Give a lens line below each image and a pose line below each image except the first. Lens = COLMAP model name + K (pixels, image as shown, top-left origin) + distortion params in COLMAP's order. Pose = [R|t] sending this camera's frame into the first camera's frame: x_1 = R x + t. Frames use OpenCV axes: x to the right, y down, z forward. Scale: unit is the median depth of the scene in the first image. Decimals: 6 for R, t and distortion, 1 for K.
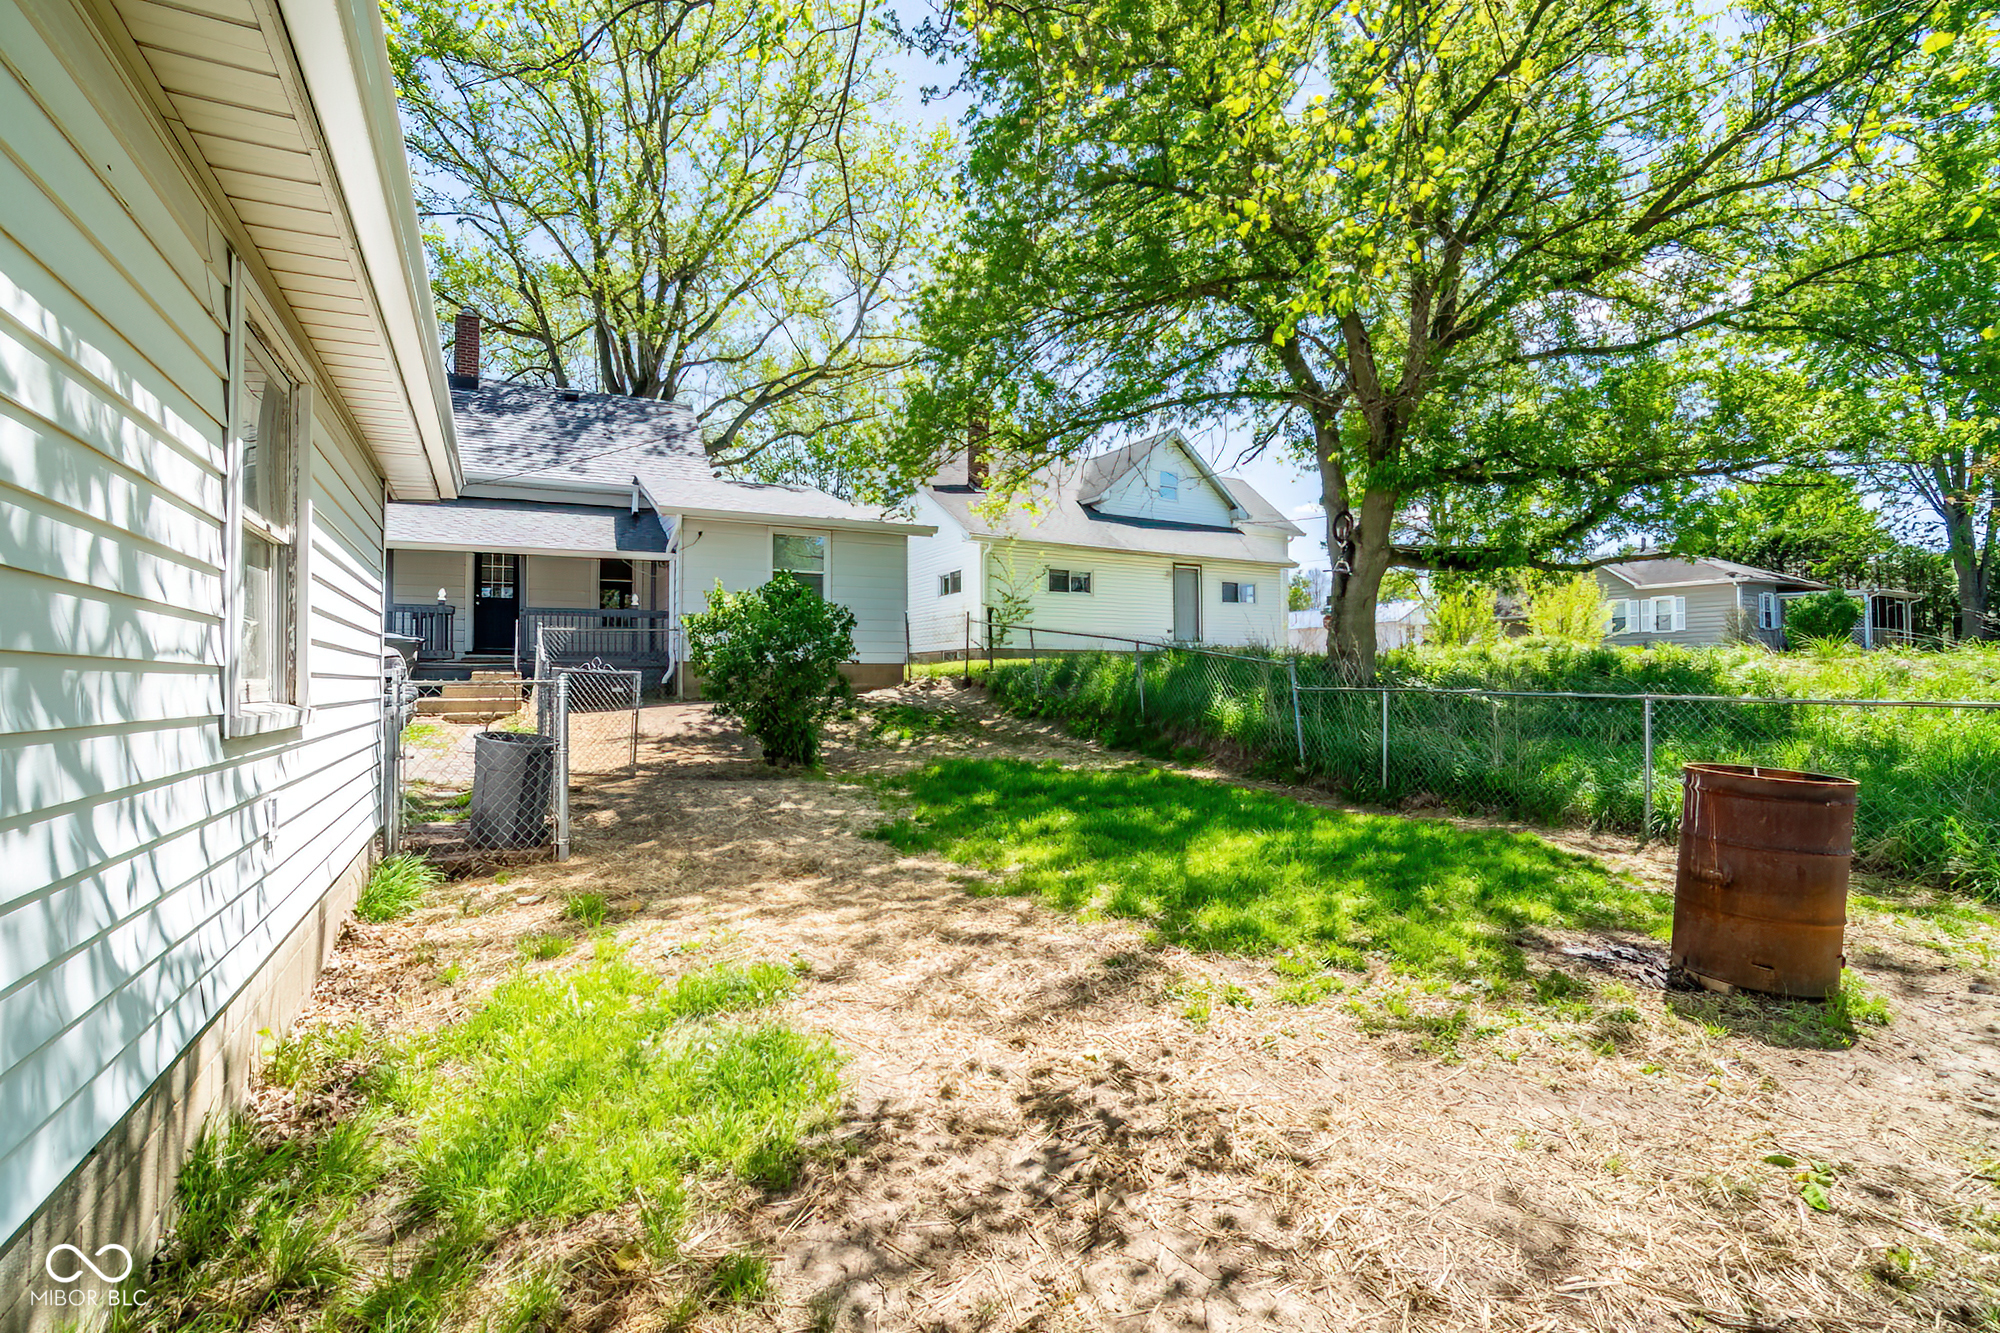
lens RADIAL K [[893.8, 0, 992.3], [0, 893.8, 655.3], [0, 0, 1]] dist [-0.005044, 0.000290]
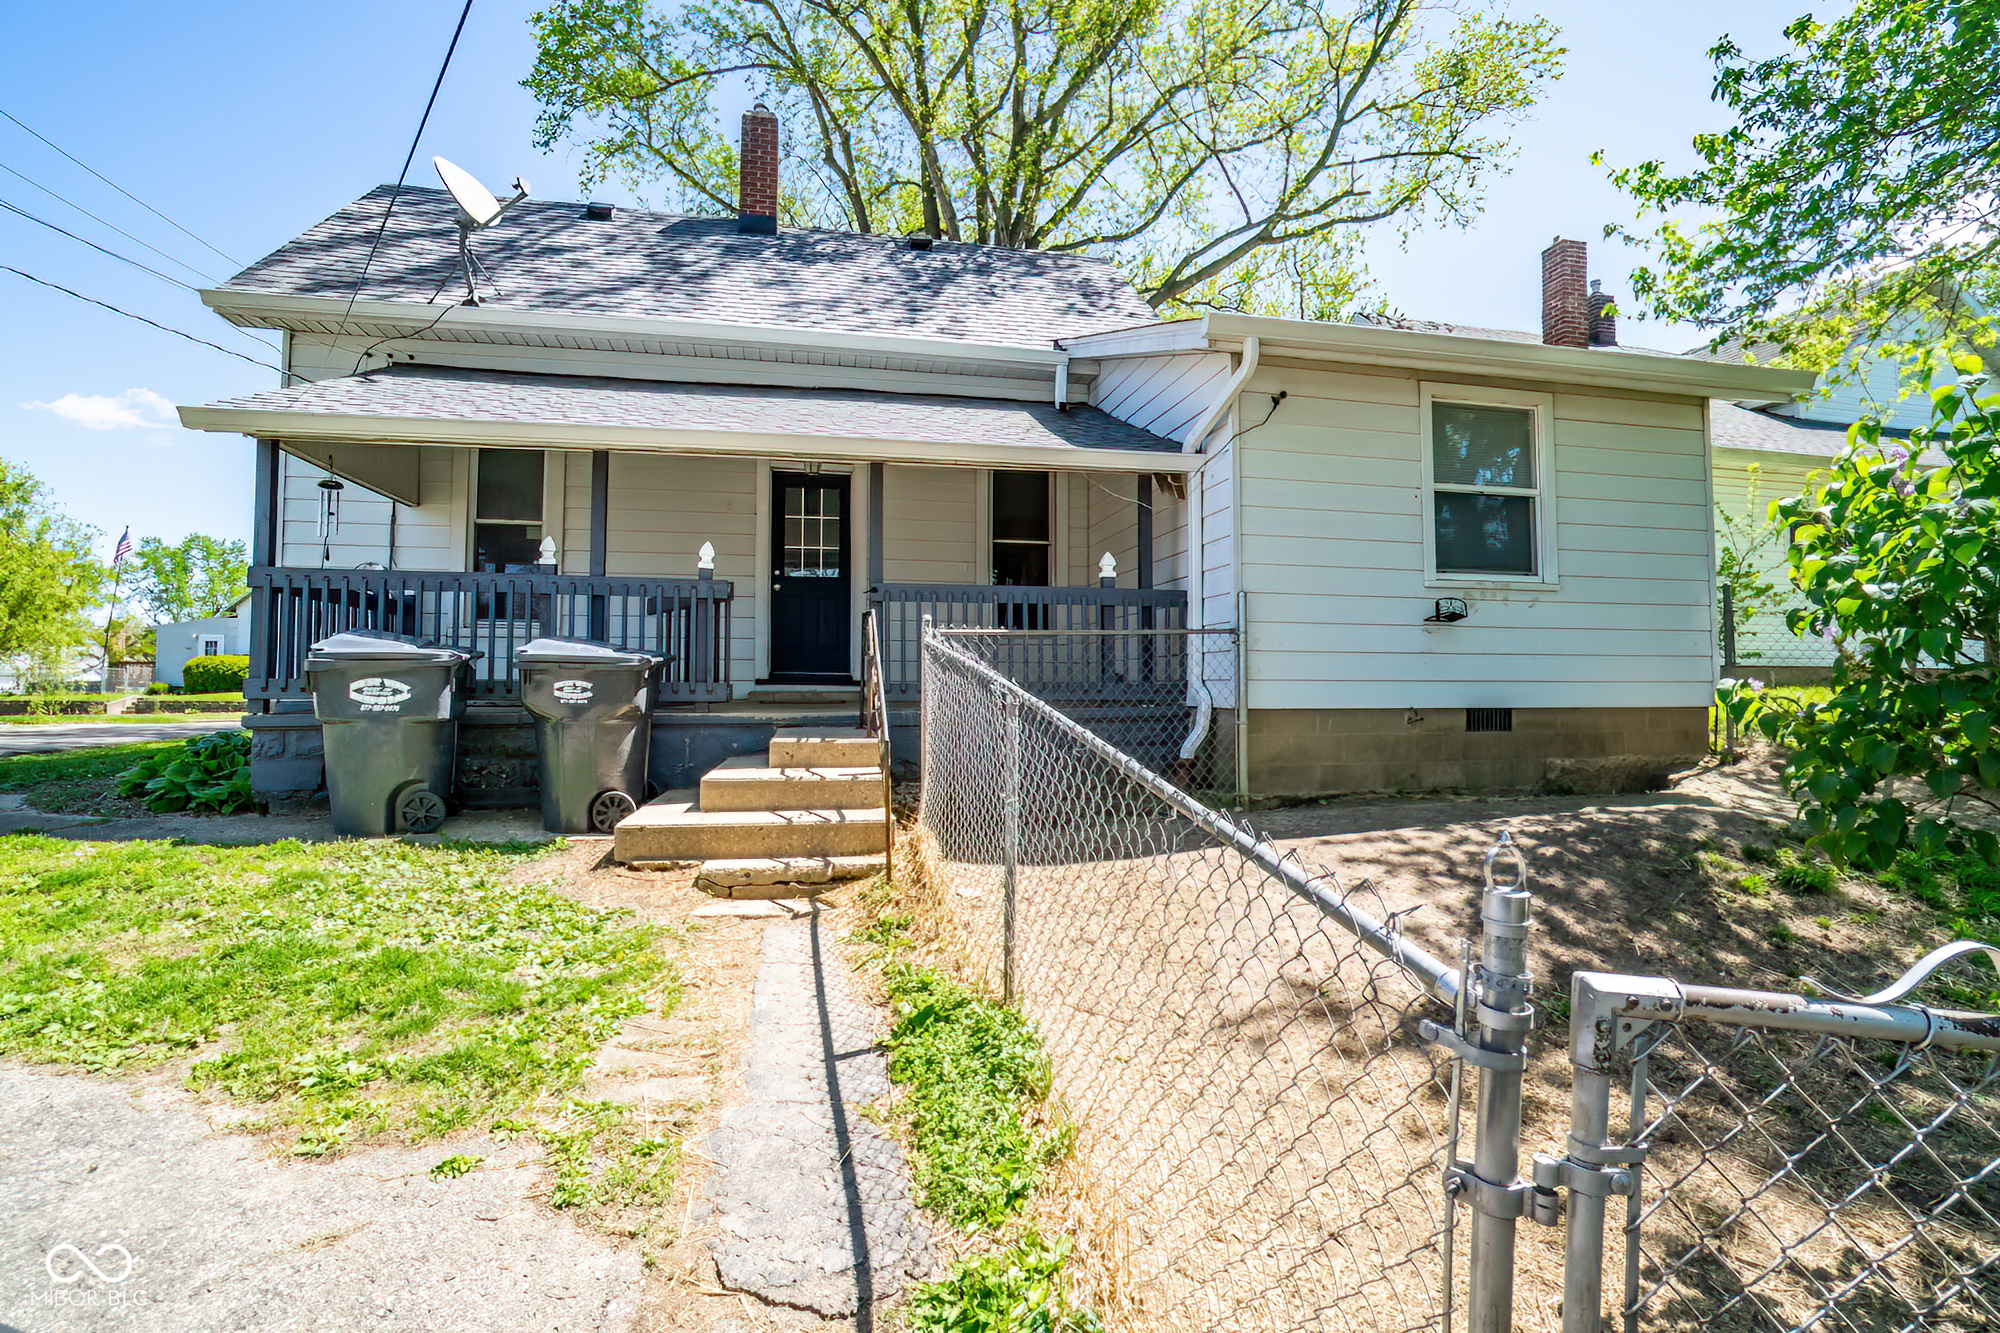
lens RADIAL K [[893.8, 0, 1000.9], [0, 893.8, 673.8], [0, 0, 1]] dist [-0.005044, 0.000290]
pose [[0.964396, -0.007556, -0.264355, -0.286009], [0.005115, 0.999938, -0.009920, -0.005044], [0.264413, 0.008215, 0.964375, 0.485606]]
